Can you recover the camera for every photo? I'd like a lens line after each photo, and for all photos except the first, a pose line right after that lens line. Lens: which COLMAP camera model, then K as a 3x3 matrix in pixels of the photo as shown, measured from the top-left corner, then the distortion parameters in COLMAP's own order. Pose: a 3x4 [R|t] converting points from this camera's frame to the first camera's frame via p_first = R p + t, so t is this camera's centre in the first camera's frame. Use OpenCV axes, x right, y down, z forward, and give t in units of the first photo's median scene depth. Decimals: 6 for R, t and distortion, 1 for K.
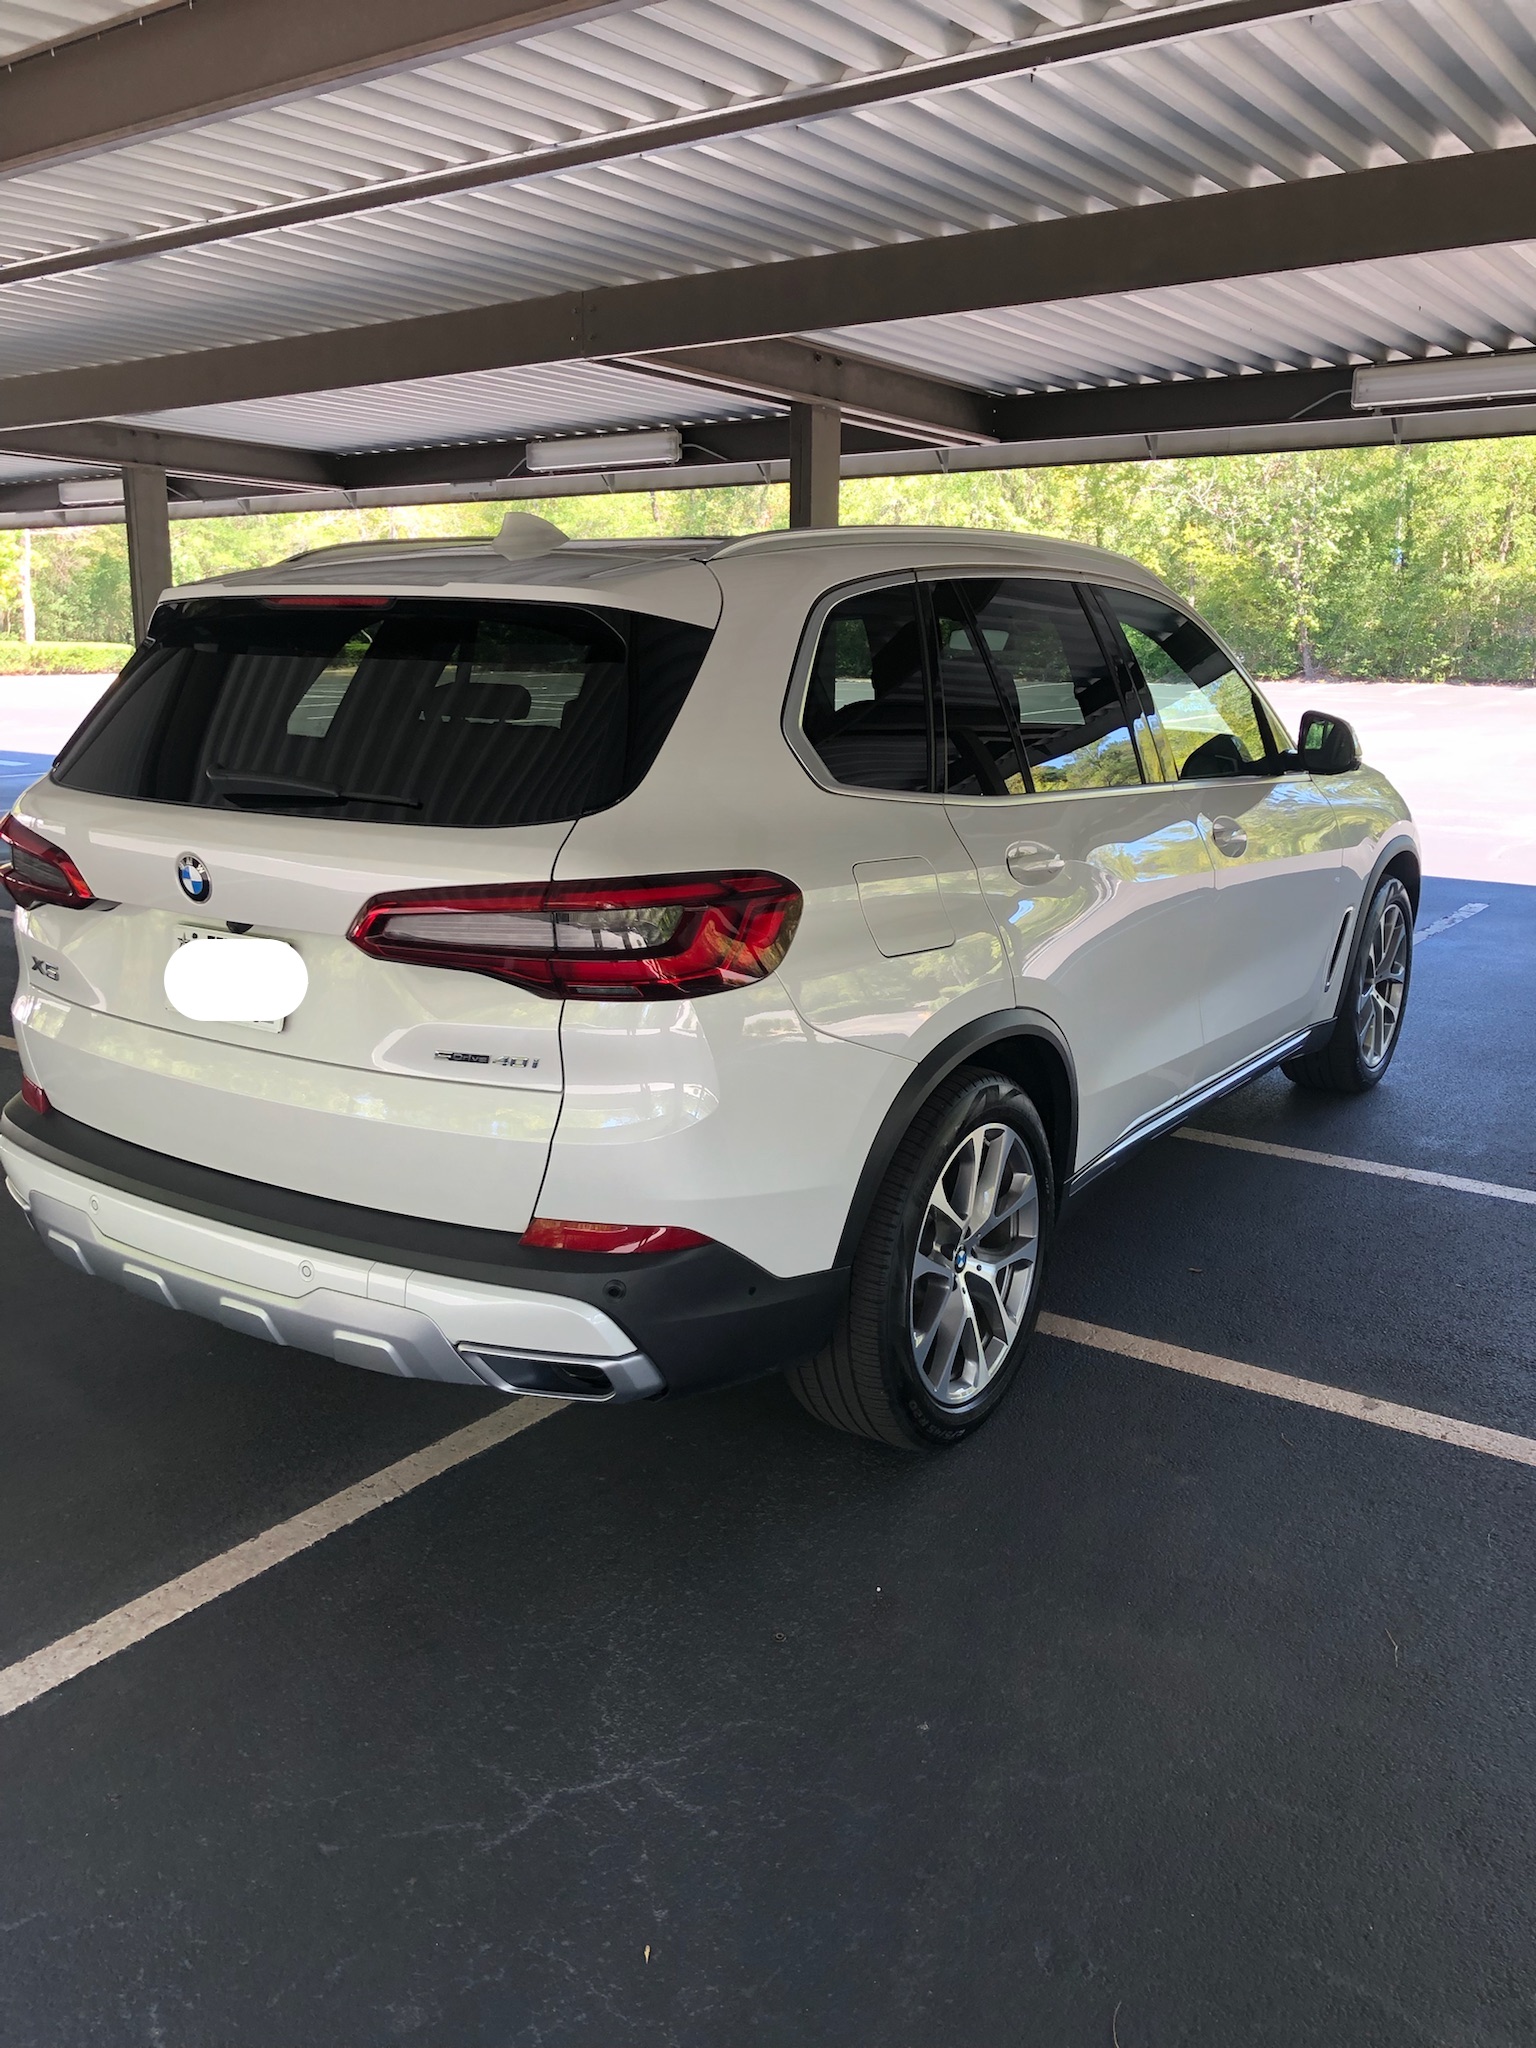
lens RADIAL K [[1687.3, 0, 761.7], [0, 1687.3, 1022.5], [0, 0, 1]] dist [0.044320, -0.010559]
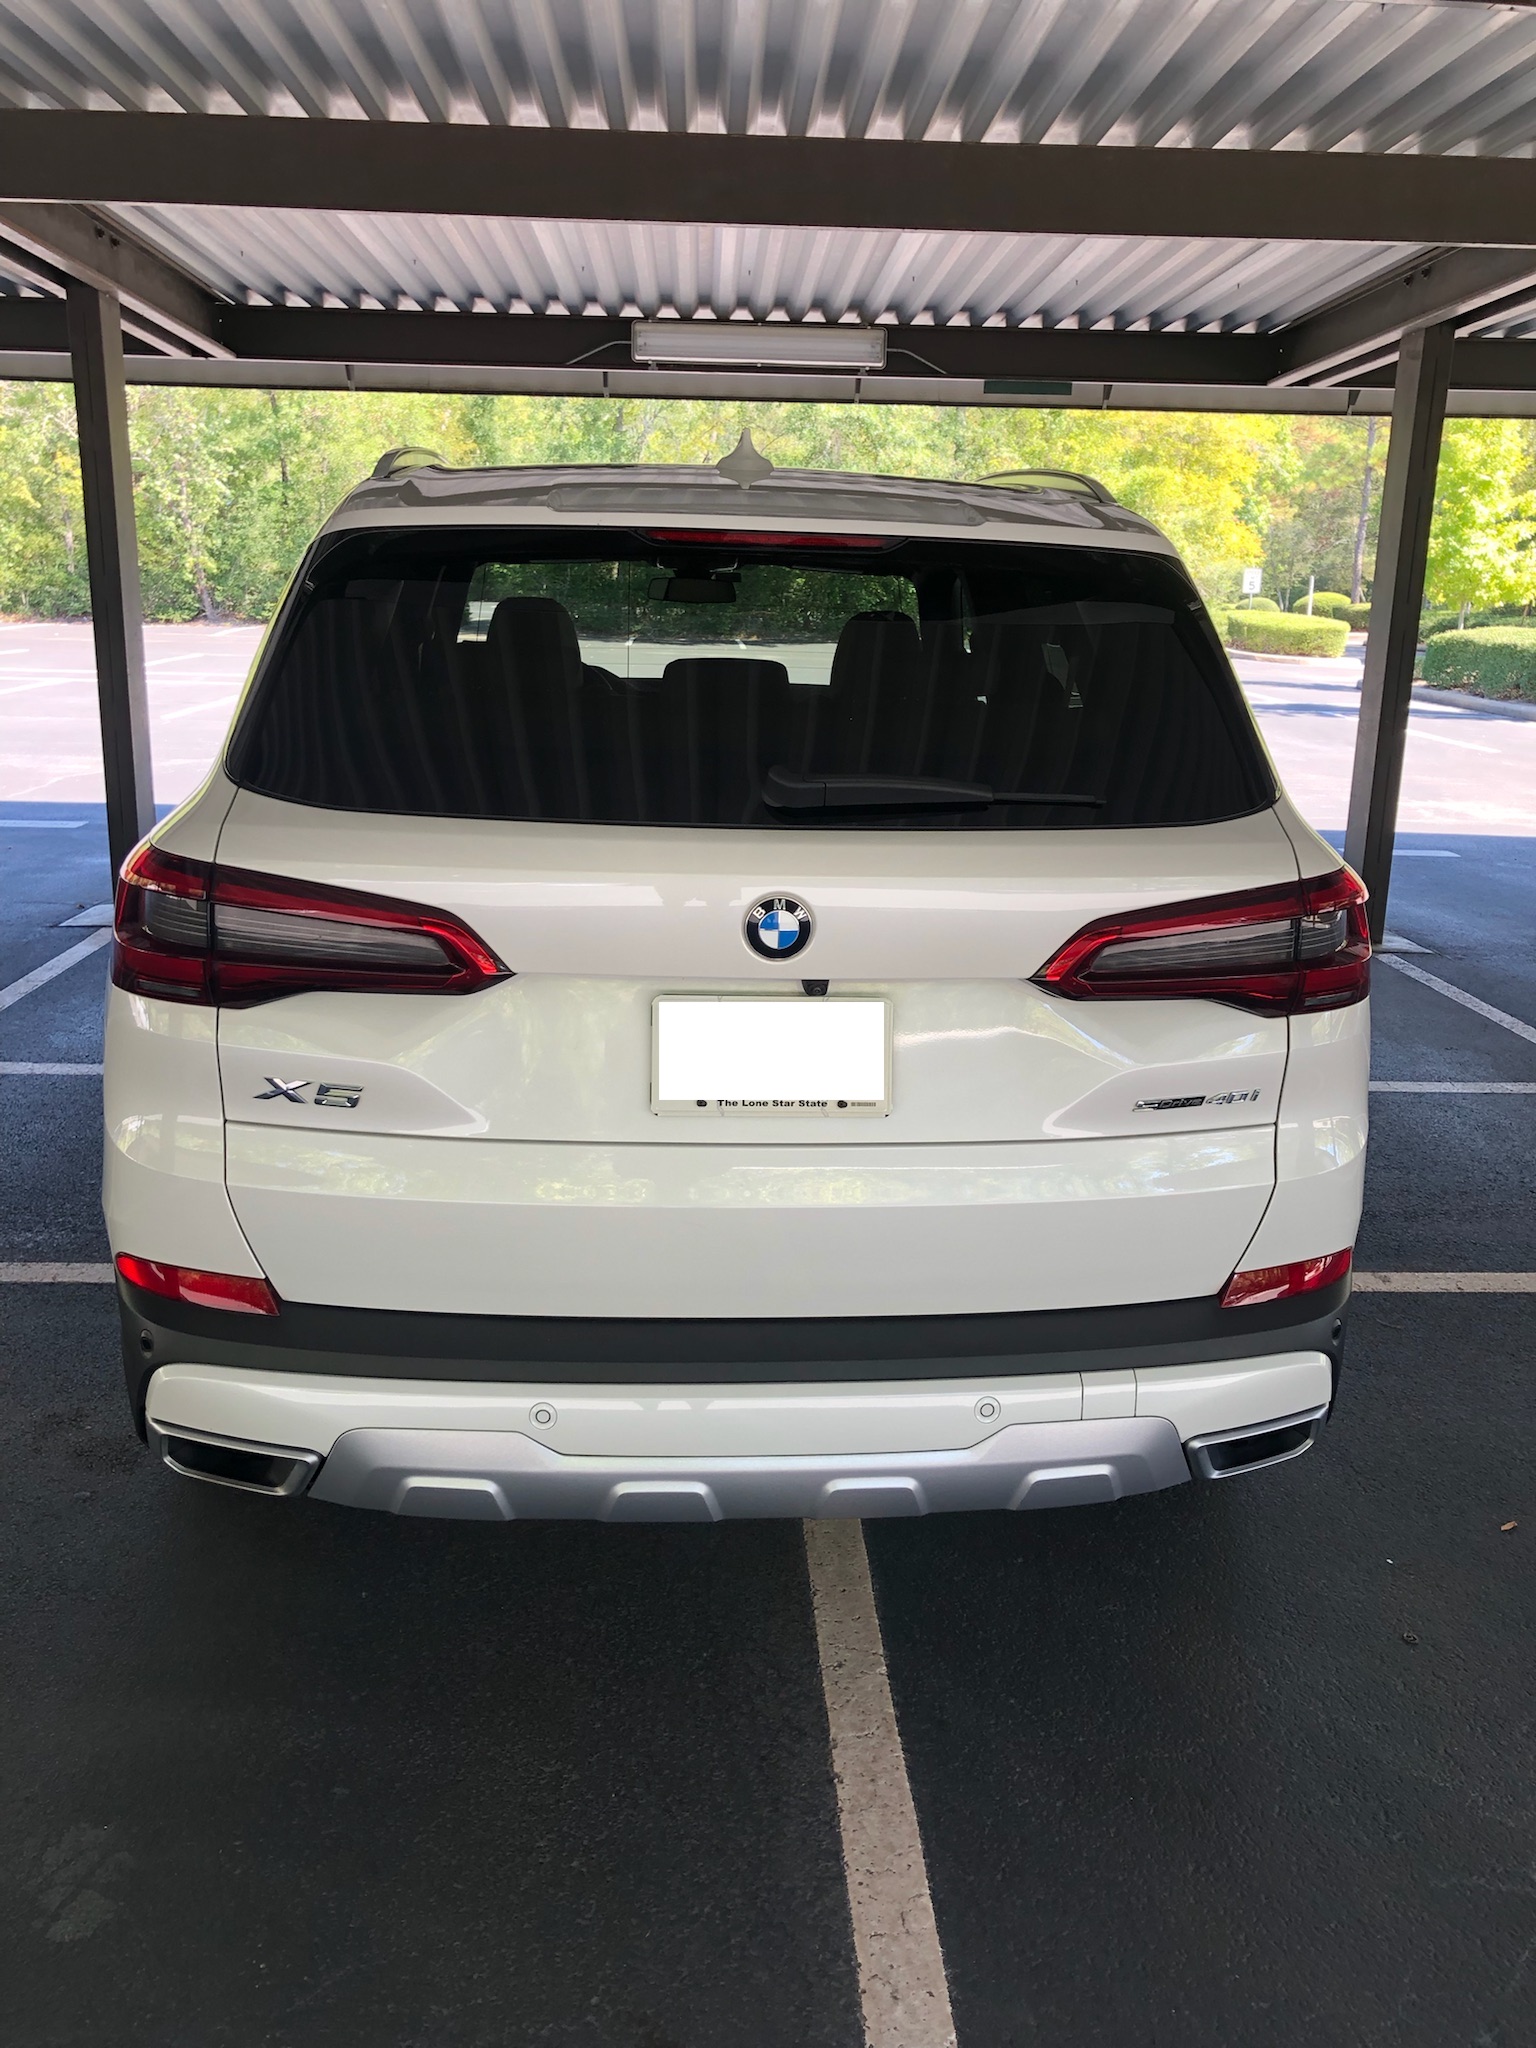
lens RADIAL K [[1687.3, 0, 756.4], [0, 1687.3, 1033.0], [0, 0, 1]] dist [0.044320, -0.010559]
pose [[0.786613, -0.148108, 0.599419, -0.273237], [0.124920, 0.988903, 0.080413, -0.034840], [-0.604677, 0.011625, 0.796386, 0.152343]]
